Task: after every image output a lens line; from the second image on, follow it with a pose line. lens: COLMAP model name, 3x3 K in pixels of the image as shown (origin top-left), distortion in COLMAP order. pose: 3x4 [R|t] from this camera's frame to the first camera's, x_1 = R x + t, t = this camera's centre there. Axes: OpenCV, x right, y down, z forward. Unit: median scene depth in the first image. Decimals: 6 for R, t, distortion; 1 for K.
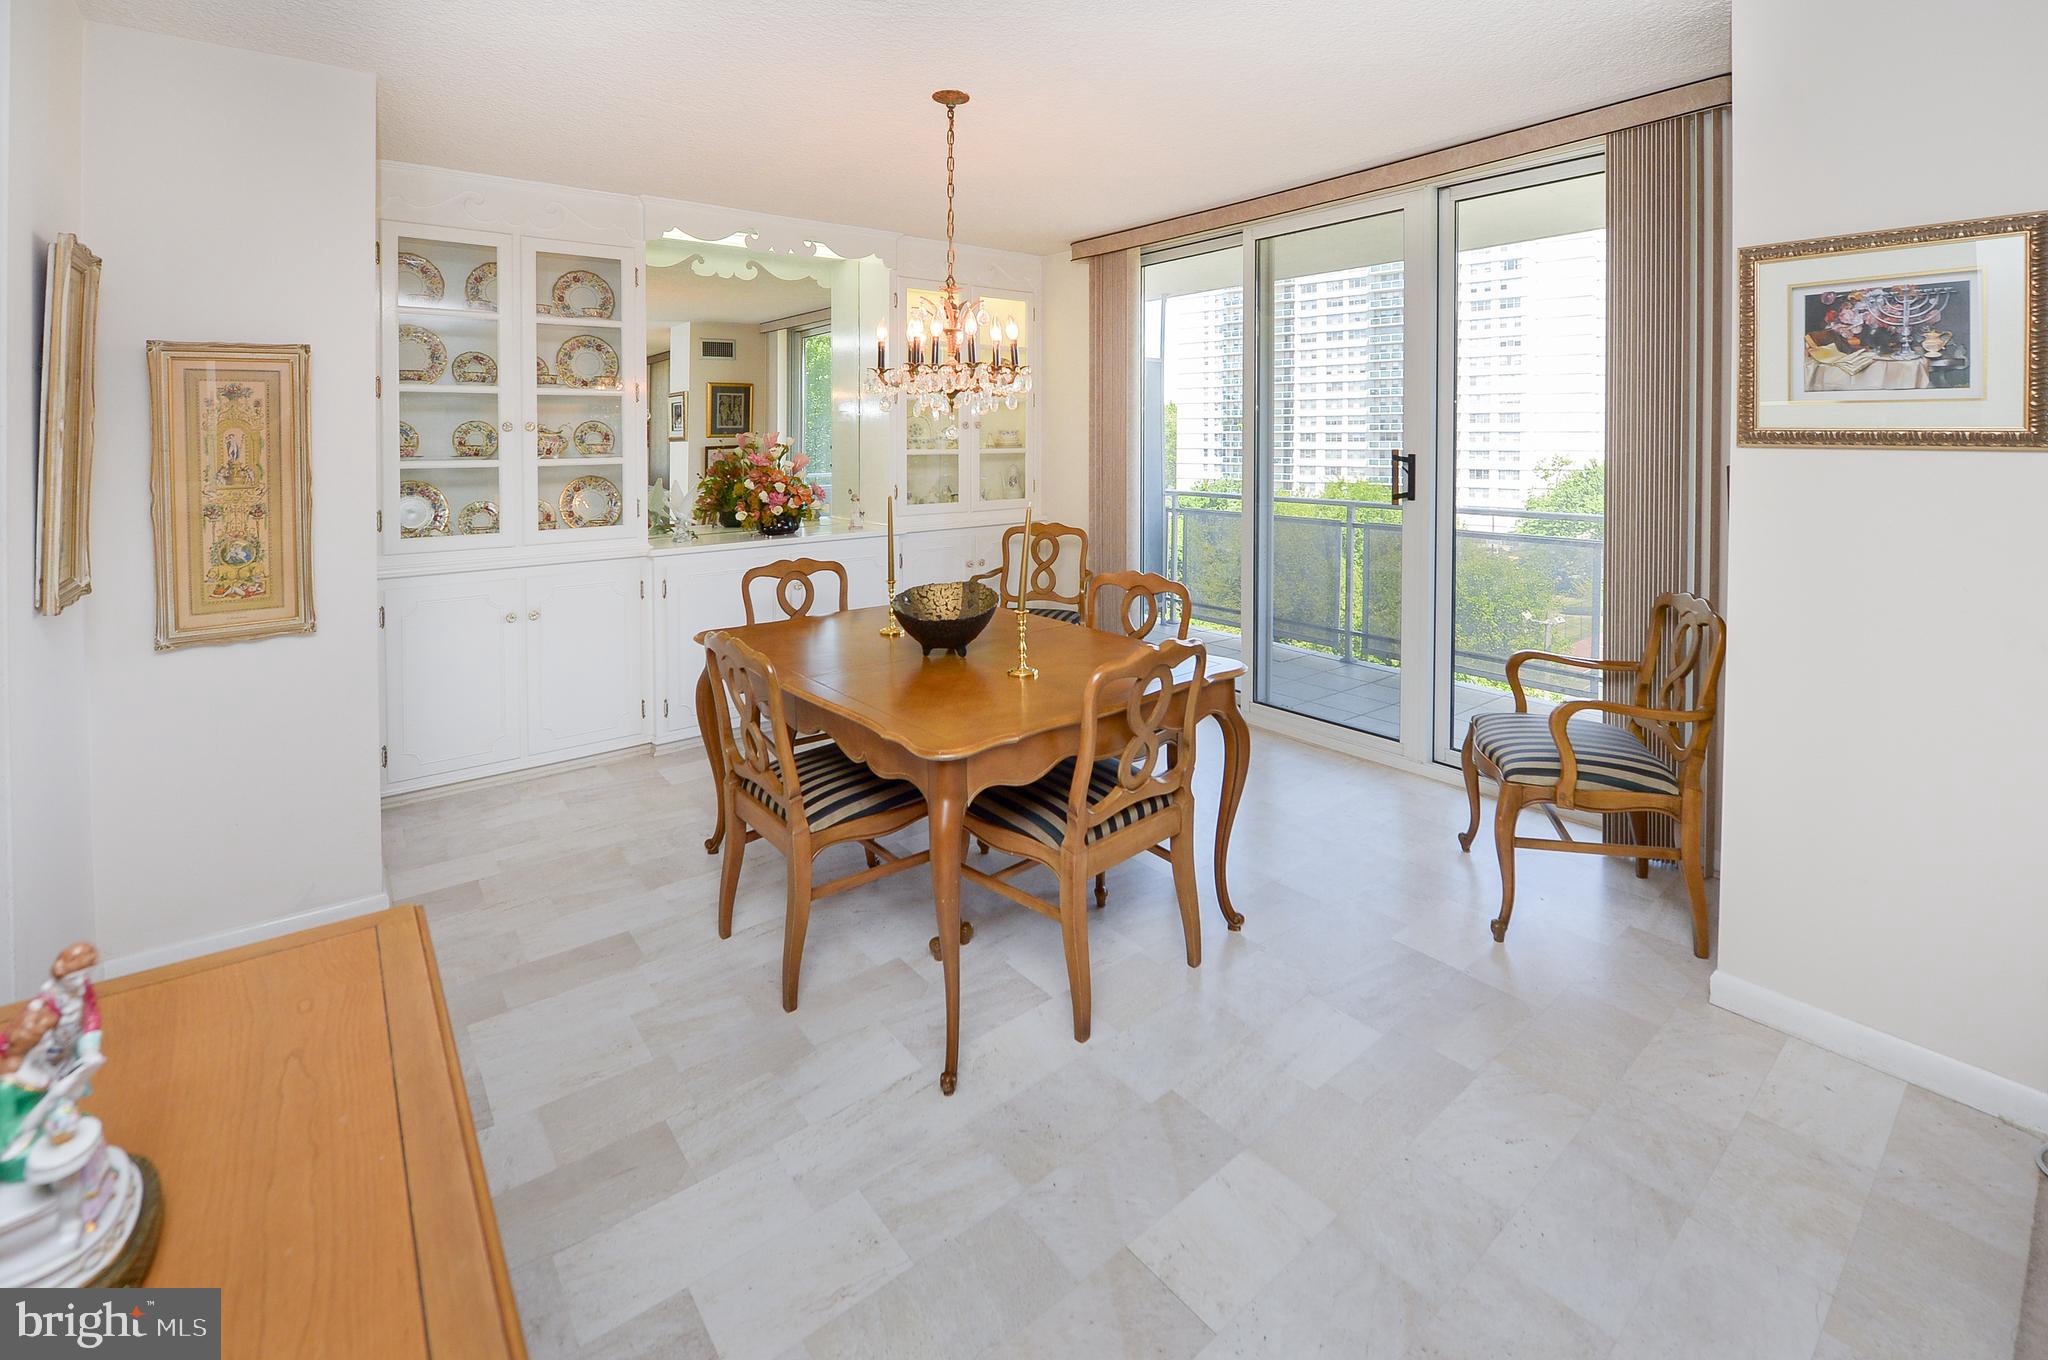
lens RADIAL K [[916.4, 0, 1049.7], [0, 916.4, 460.4], [0, 0, 1]] dist [-0.018897, -0.000215]
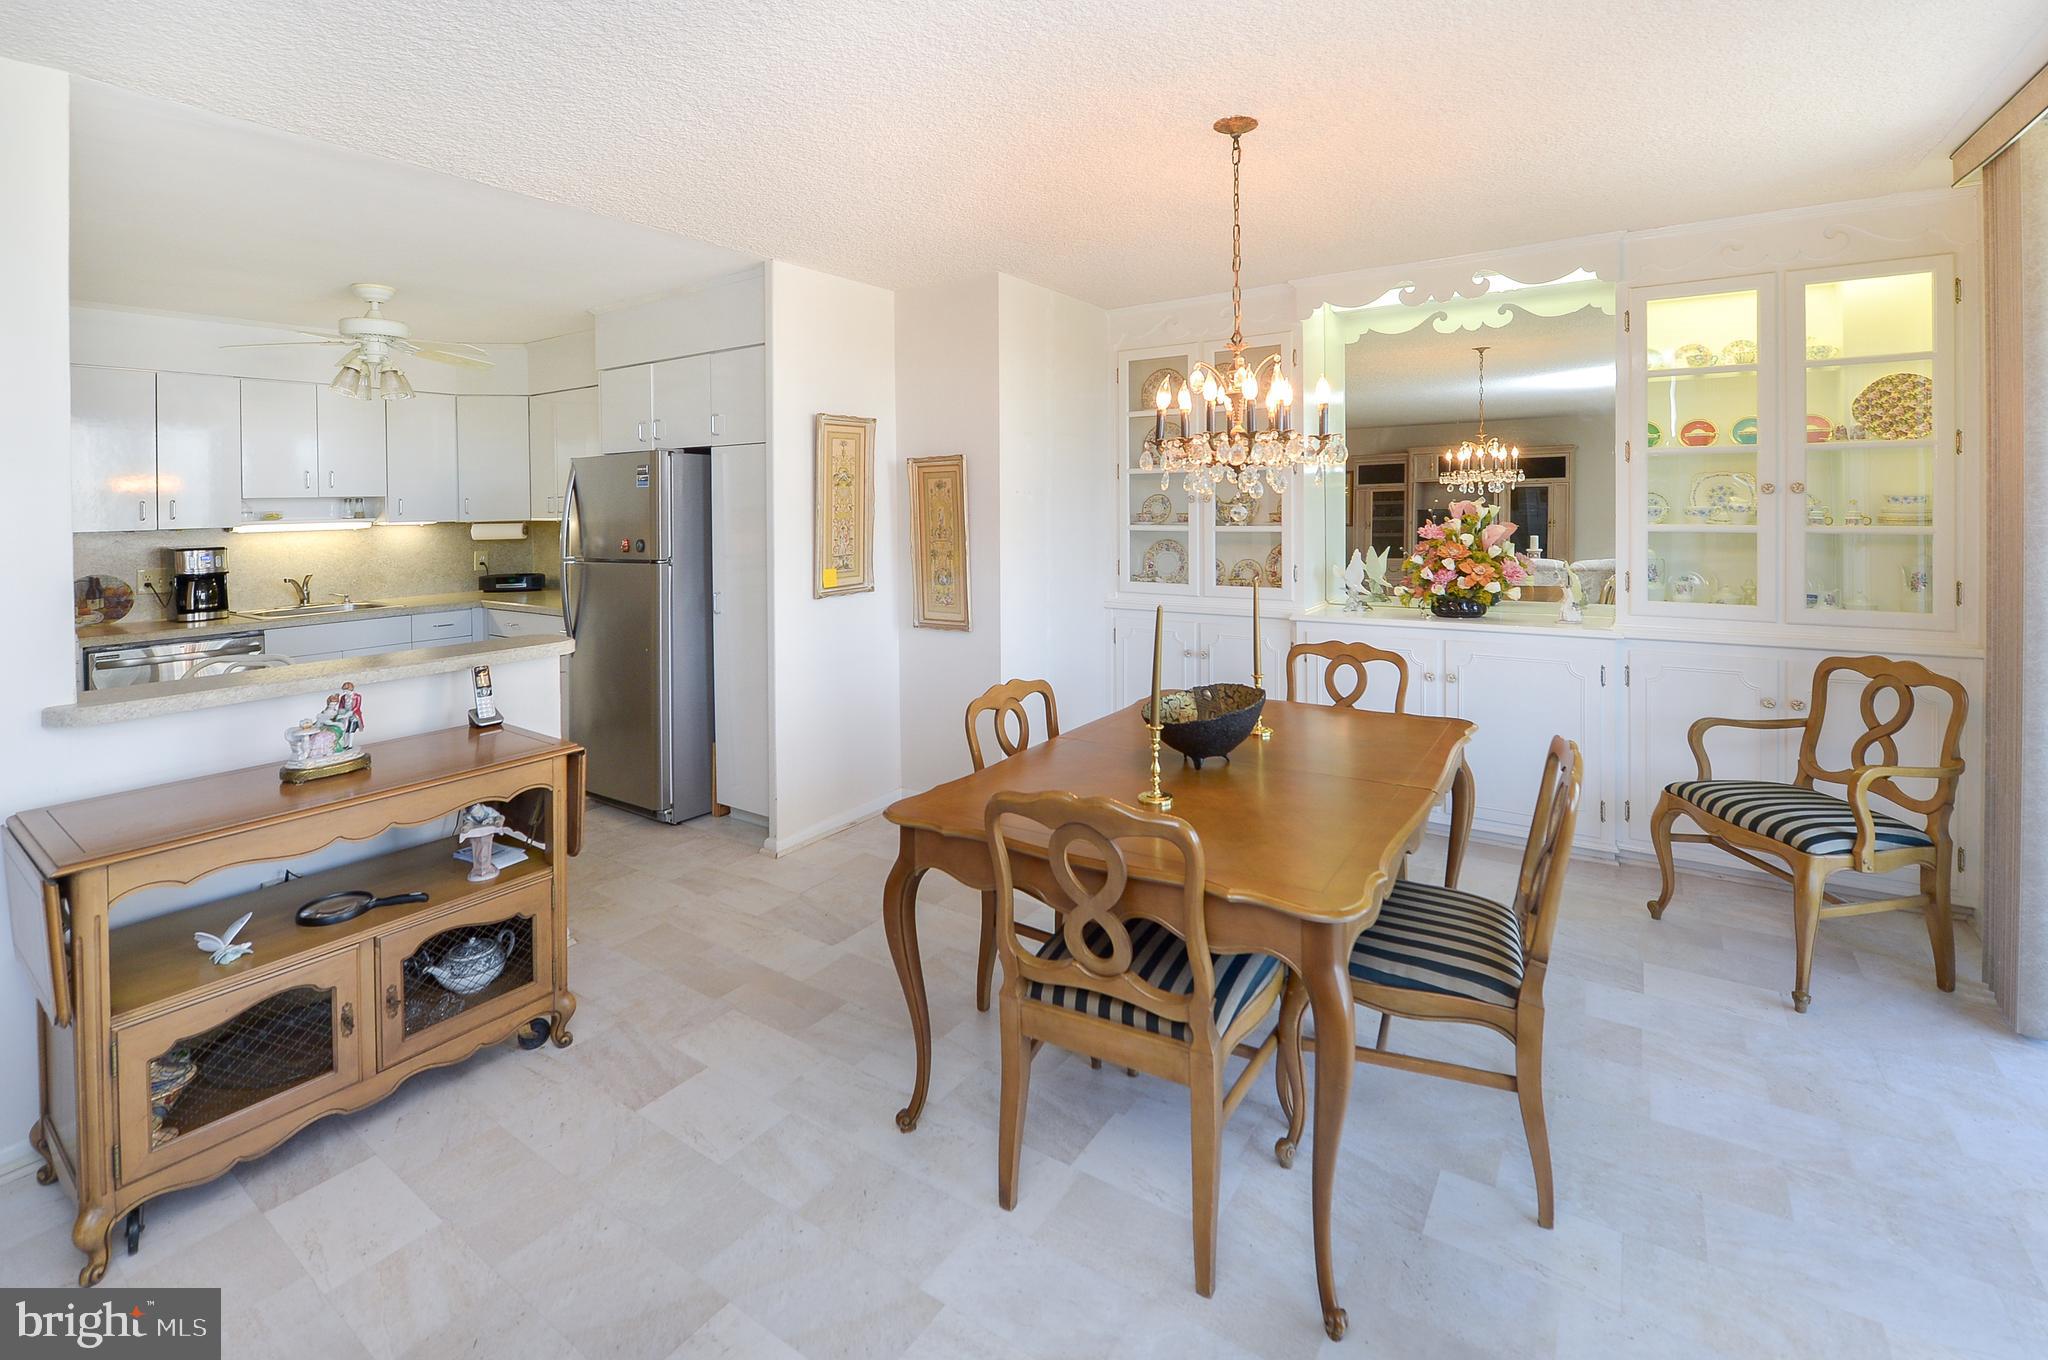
lens RADIAL K [[881.8, 0, 1017.8], [0, 881.8, 504.2], [0, 0, 1]] dist [-0.017380, 0.000101]
pose [[0.273844, 0.005577, -0.961758, 0.544730], [-0.014839, 0.999889, 0.001573, -0.031376], [0.961660, 0.013840, 0.273896, 0.491319]]
